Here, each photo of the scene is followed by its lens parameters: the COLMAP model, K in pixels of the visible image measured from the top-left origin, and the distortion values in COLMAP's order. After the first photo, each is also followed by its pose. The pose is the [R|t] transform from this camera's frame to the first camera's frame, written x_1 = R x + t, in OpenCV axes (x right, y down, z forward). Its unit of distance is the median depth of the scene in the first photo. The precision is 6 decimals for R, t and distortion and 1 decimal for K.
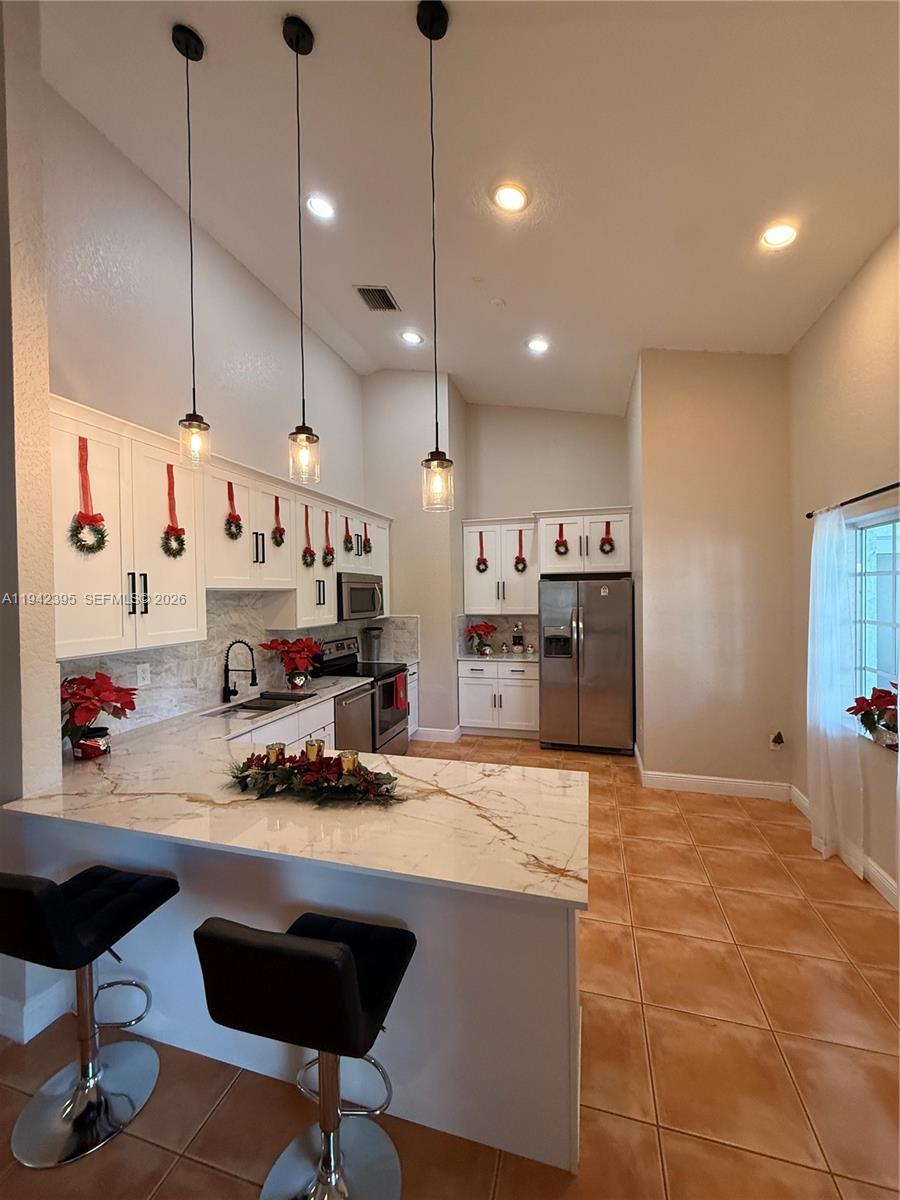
lens RADIAL K [[476.5, 0, 453.7], [0, 476.5, 597.7], [0, 0, 1]] dist [-0.000419, -0.000366]
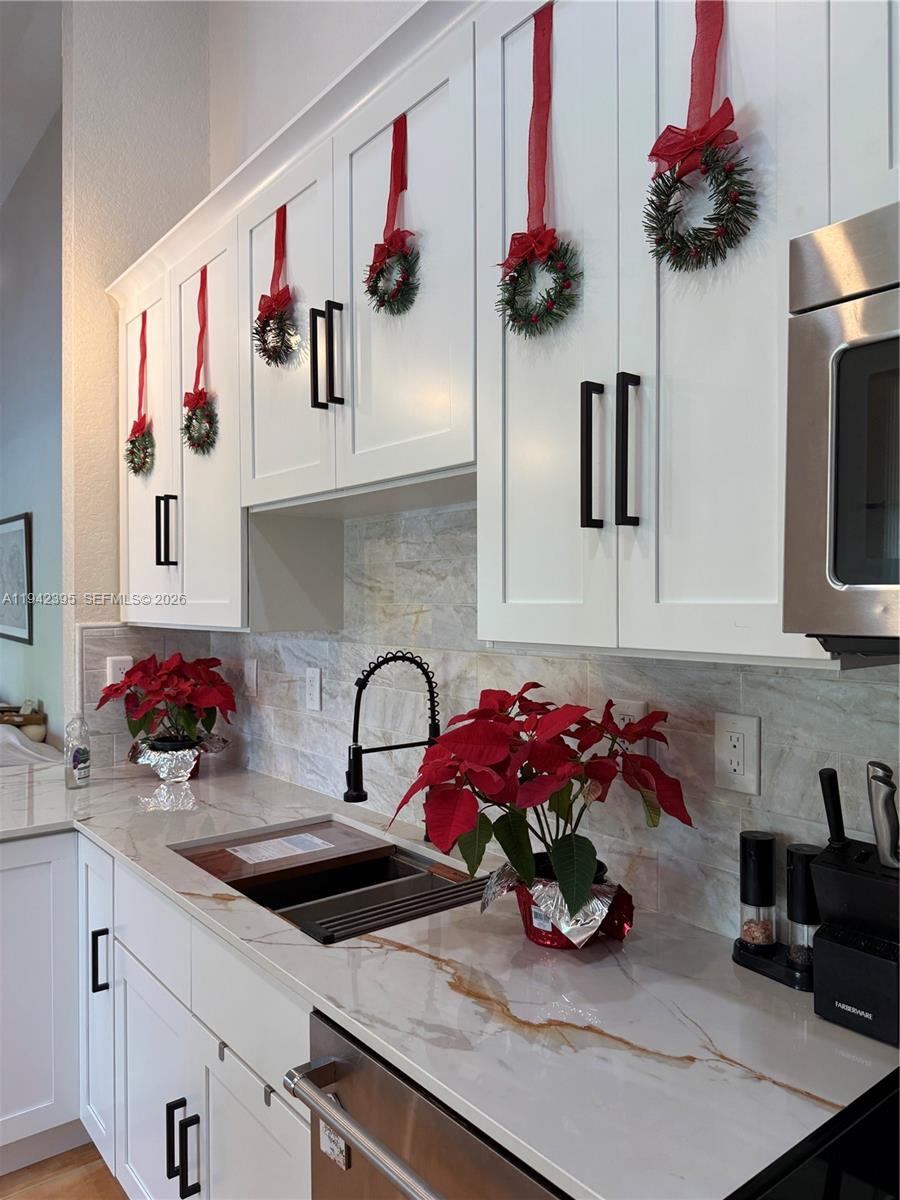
lens RADIAL K [[835.6, 0, 455.2], [0, 835.6, 604.6], [0, 0, 1]] dist [0.056877, -0.062540]
pose [[-0.572346, 0.020784, -0.819749, -0.007500], [0.002405, 0.999717, 0.023667, 0.035042], [0.820009, 0.011574, -0.572234, 1.110389]]
